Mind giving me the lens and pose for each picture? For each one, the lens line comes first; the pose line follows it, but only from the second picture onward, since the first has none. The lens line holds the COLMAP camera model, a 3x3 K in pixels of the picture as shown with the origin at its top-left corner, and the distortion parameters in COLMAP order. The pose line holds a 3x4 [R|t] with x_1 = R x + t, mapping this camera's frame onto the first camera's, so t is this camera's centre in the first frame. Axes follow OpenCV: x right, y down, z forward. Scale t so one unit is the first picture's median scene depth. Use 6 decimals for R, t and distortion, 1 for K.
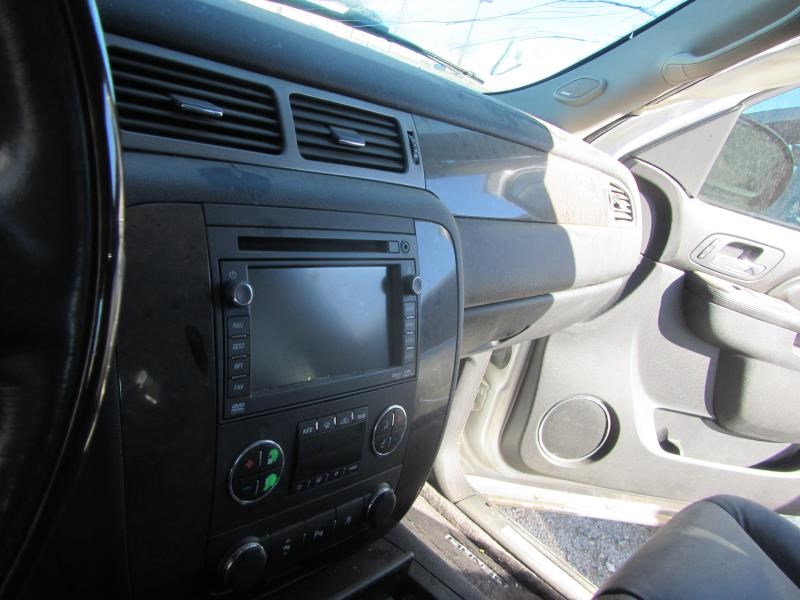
lens RADIAL K [[654.8, 0, 405.5], [0, 654.8, 298.6], [0, 0, 1]] dist [0.006066, -0.012430]
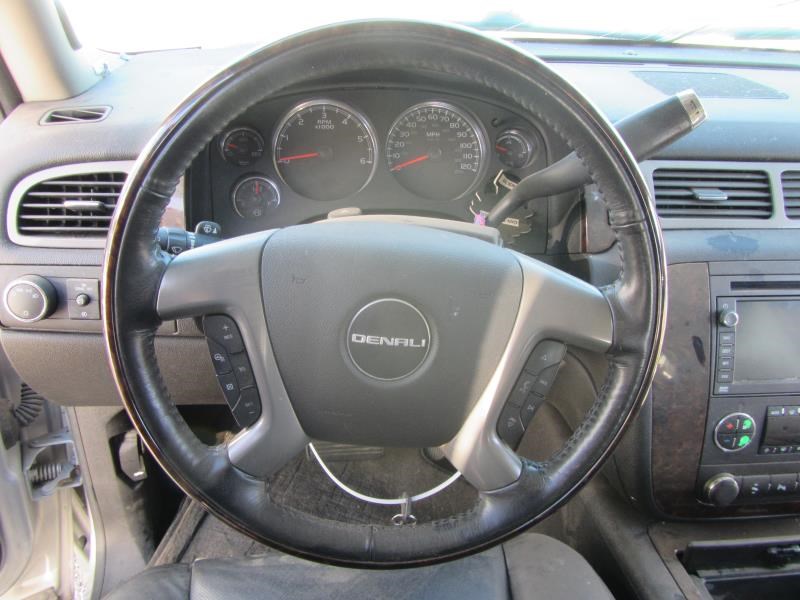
lens RADIAL K [[654.8, 0, 404.3], [0, 654.8, 294.5], [0, 0, 1]] dist [0.006066, -0.012430]
pose [[0.734143, 0.064920, -0.675884, 0.224139], [-0.039374, 0.997814, 0.053073, -0.110923], [0.677852, -0.012351, 0.735095, -0.658829]]
